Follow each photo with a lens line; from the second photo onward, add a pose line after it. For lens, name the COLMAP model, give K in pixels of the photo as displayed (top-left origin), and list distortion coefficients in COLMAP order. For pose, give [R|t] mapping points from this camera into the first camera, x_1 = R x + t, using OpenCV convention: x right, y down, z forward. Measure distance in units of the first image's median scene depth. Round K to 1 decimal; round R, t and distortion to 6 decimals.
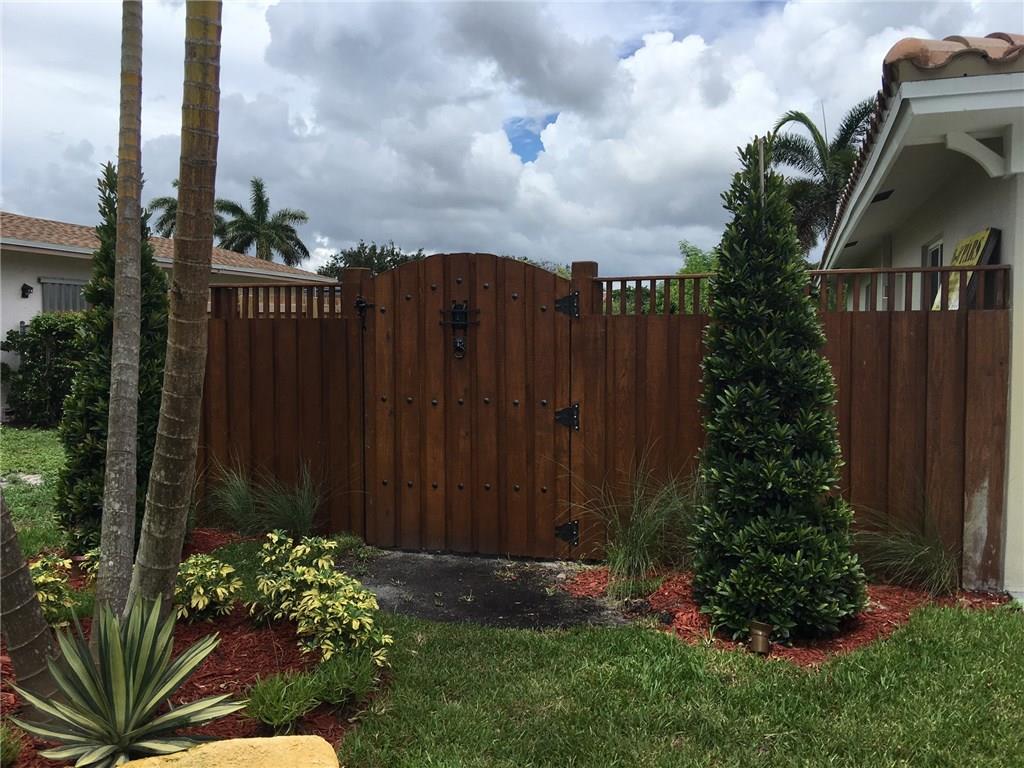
lens RADIAL K [[875.3, 0, 511.8], [0, 875.3, 381.9], [0, 0, 1]] dist [0.046446, -0.006927]
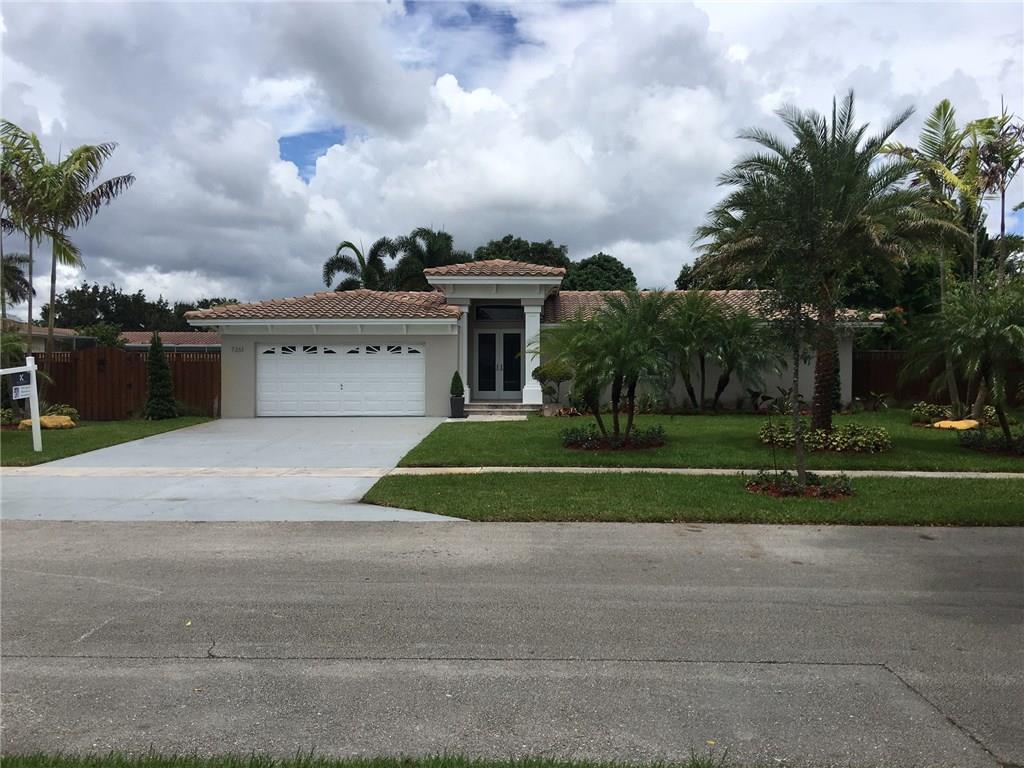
lens RADIAL K [[875.3, 0, 511.5], [0, 875.3, 385.4], [0, 0, 1]] dist [0.046446, -0.006927]
pose [[0.962069, -0.001376, 0.272801, 0.244951], [0.008636, 0.999640, -0.025411, 0.059536], [-0.272668, 0.026803, 0.961735, -1.299929]]
